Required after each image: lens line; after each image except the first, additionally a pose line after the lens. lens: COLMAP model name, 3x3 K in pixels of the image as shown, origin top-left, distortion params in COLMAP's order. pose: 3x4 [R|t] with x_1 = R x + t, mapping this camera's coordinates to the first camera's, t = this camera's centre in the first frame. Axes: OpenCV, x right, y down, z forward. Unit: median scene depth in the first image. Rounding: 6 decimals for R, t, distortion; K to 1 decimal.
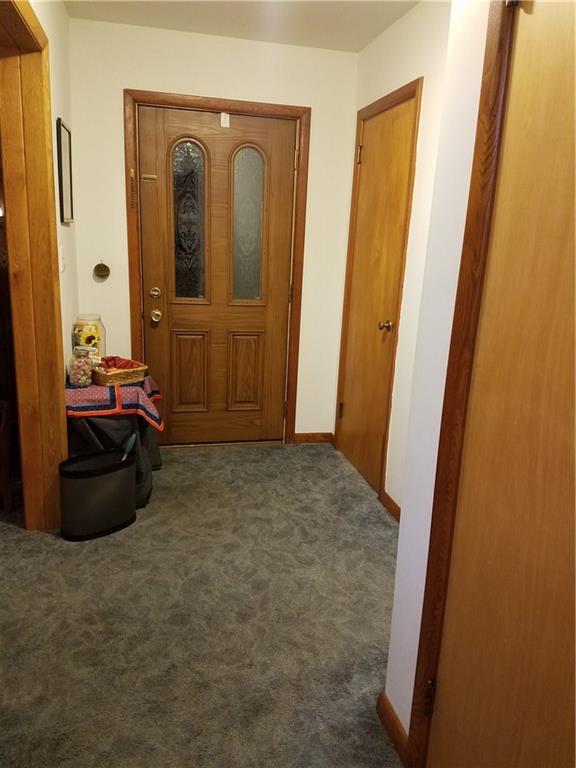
lens RADIAL K [[604.7, 0, 288.4], [0, 604.7, 382.1], [0, 0, 1]] dist [0.086953, -0.084695]
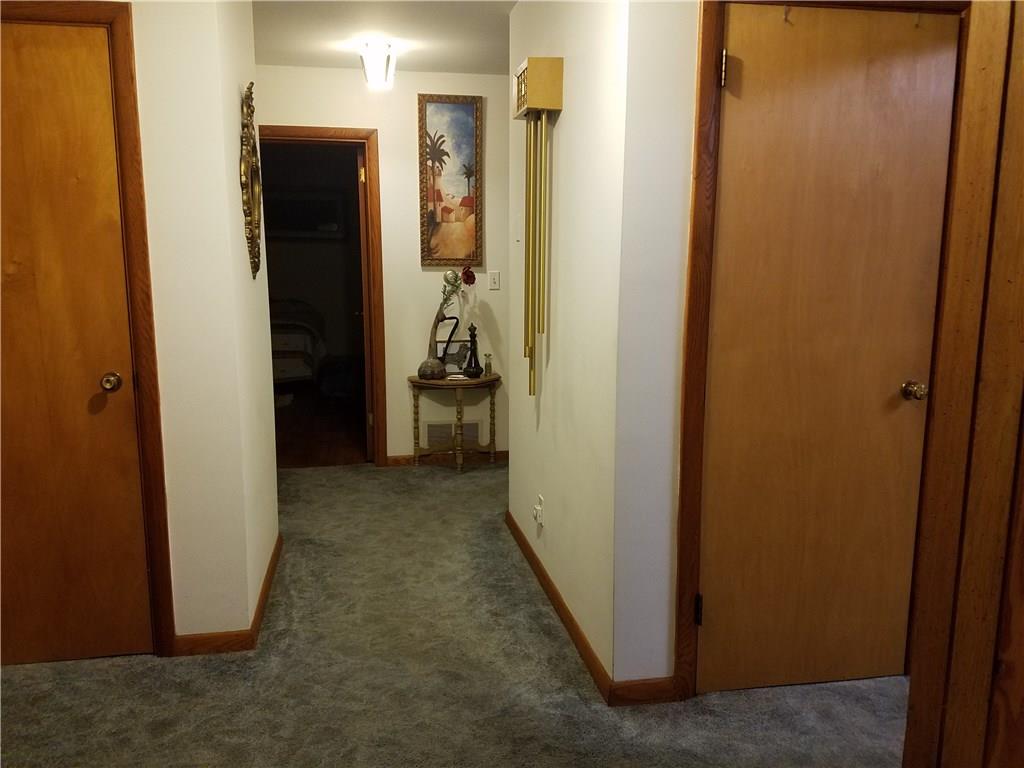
lens RADIAL K [[806.3, 0, 512.2], [0, 806.3, 384.1], [0, 0, 1]] dist [0.086953, -0.084695]
pose [[0.034929, -0.216867, 0.975576, -0.644351], [0.233810, 0.950854, 0.203000, -0.171721], [-0.971655, 0.221009, 0.083918, 0.564034]]
